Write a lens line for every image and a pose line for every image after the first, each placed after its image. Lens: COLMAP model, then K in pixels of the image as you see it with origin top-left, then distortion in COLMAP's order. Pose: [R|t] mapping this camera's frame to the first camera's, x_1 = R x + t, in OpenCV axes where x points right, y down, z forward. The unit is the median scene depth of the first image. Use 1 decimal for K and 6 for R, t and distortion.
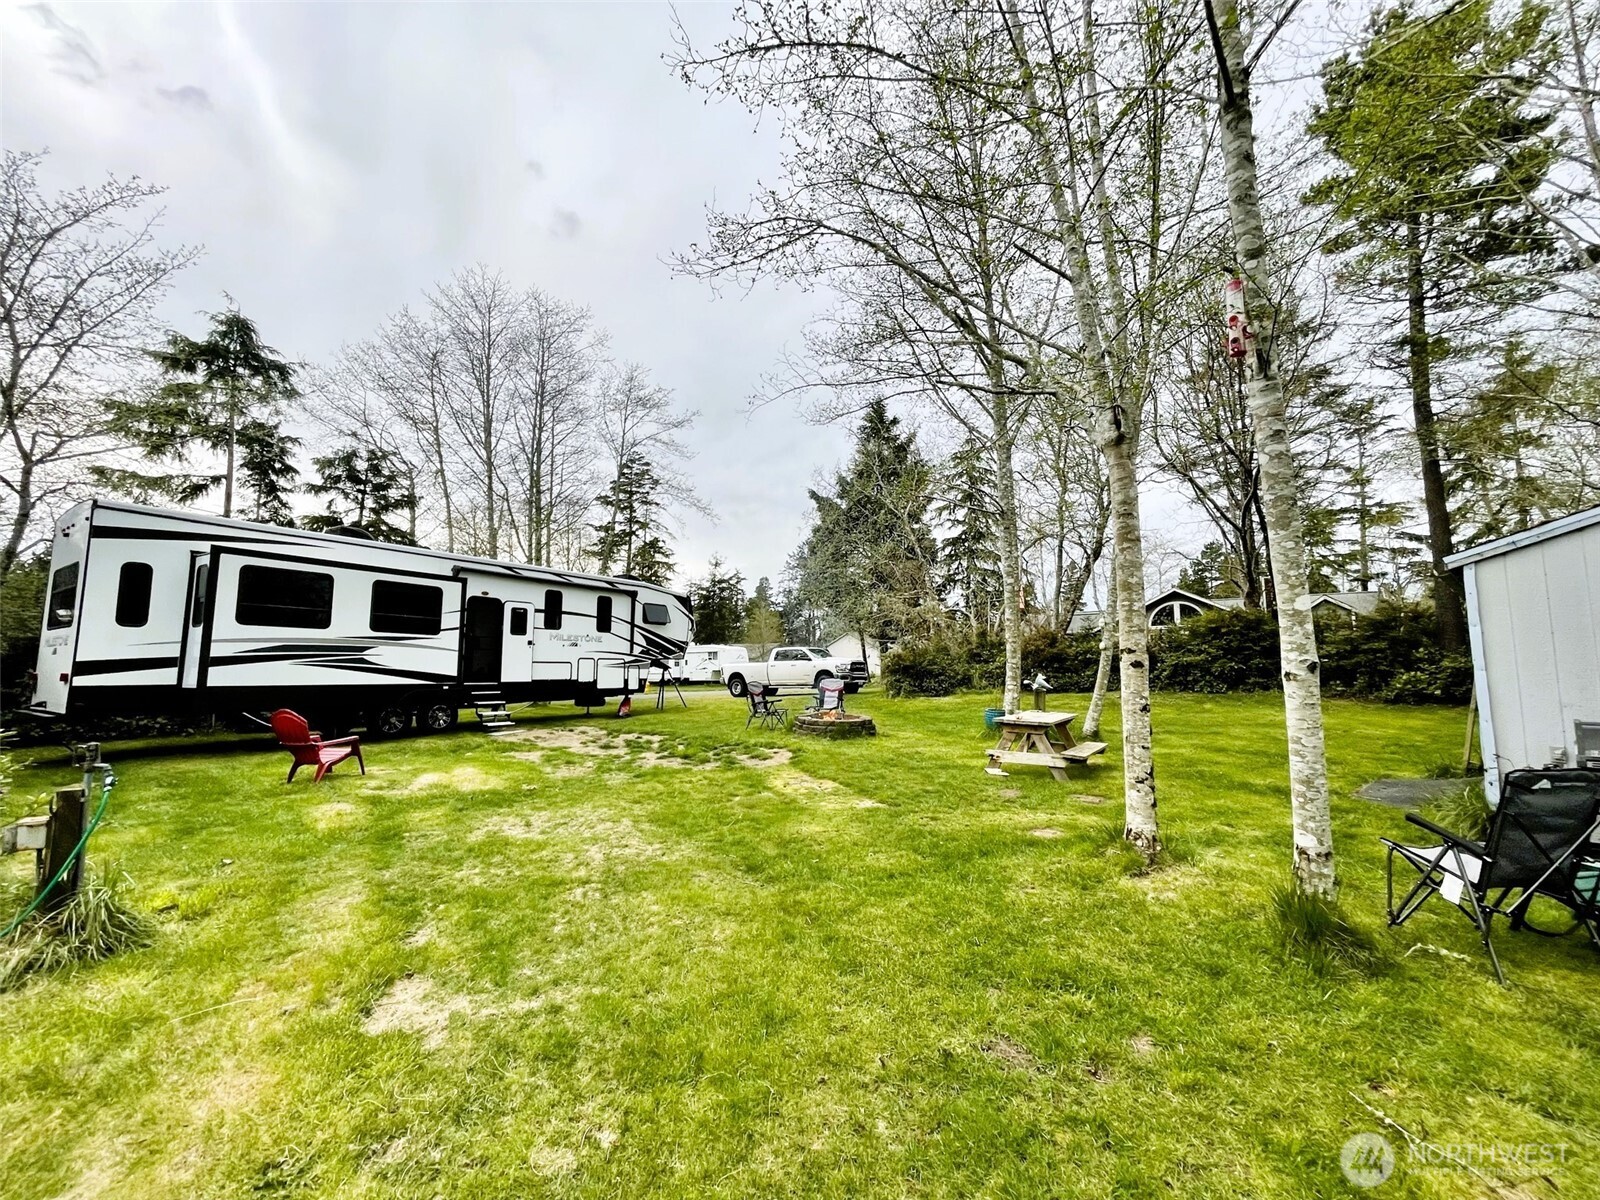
lens RADIAL K [[638.8, 0, 800.4], [0, 638.8, 596.3], [0, 0, 1]] dist [0.000971, 0.000137]
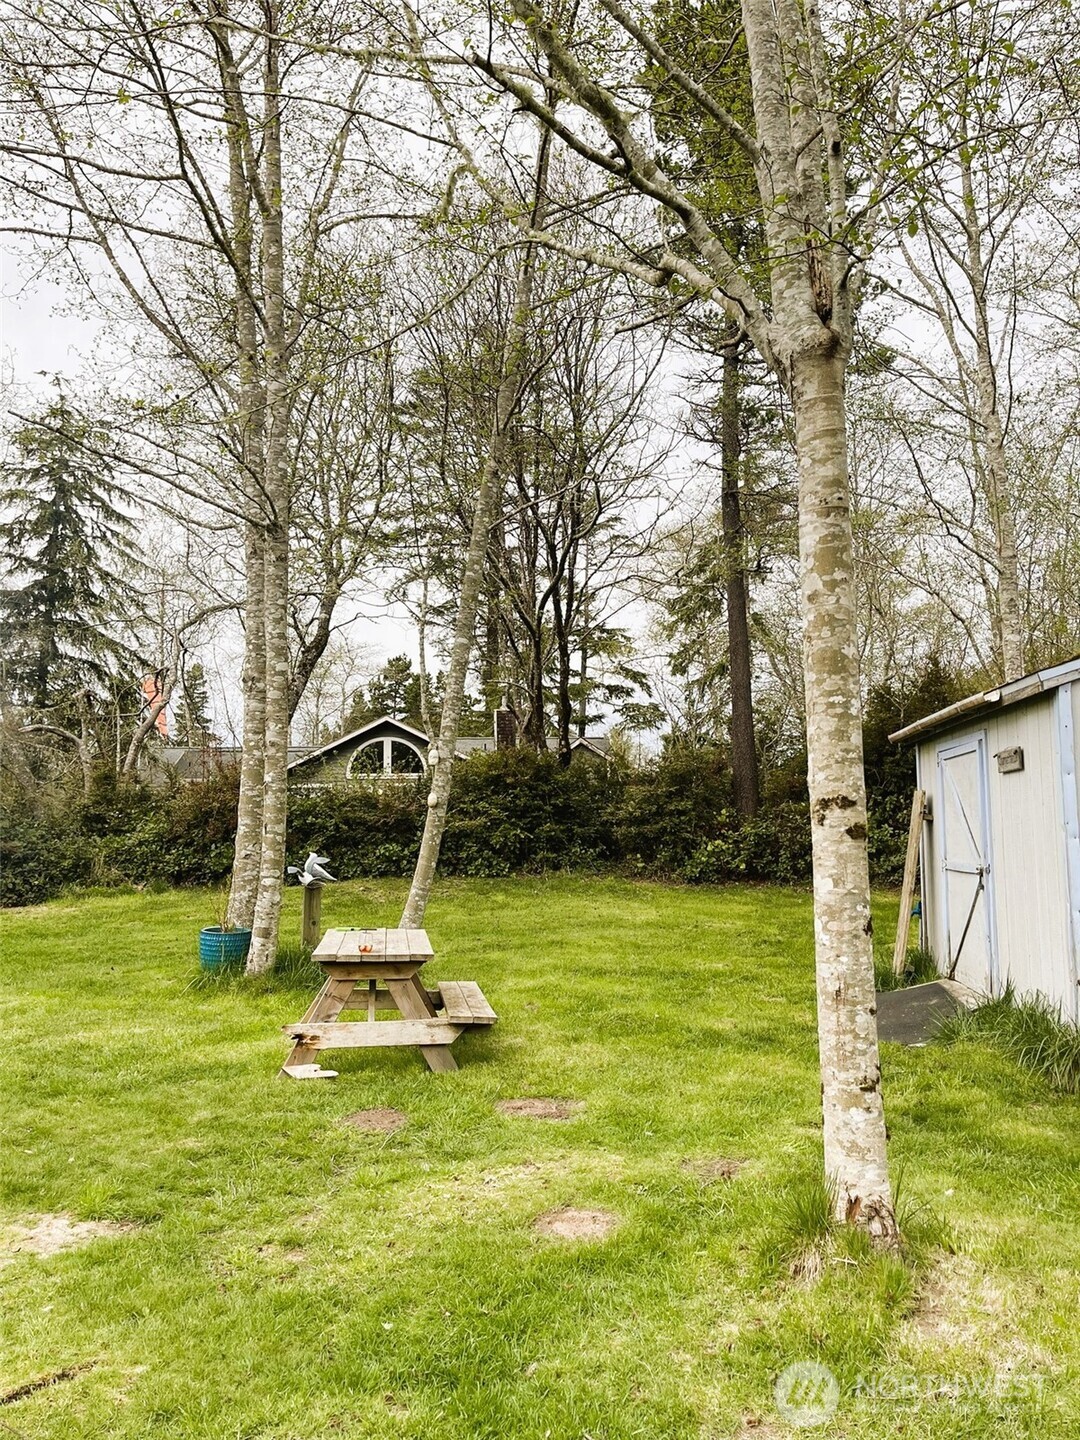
lens RADIAL K [[1069.4, 0, 543.2], [0, 1069.4, 732.4], [0, 0, 1]] dist [0.036510, -0.002564]
pose [[0.741603, 0.055527, 0.668538, -0.117170], [-0.062302, 0.997962, -0.013777, 0.041542], [-0.667940, -0.031434, 0.743551, 0.402255]]
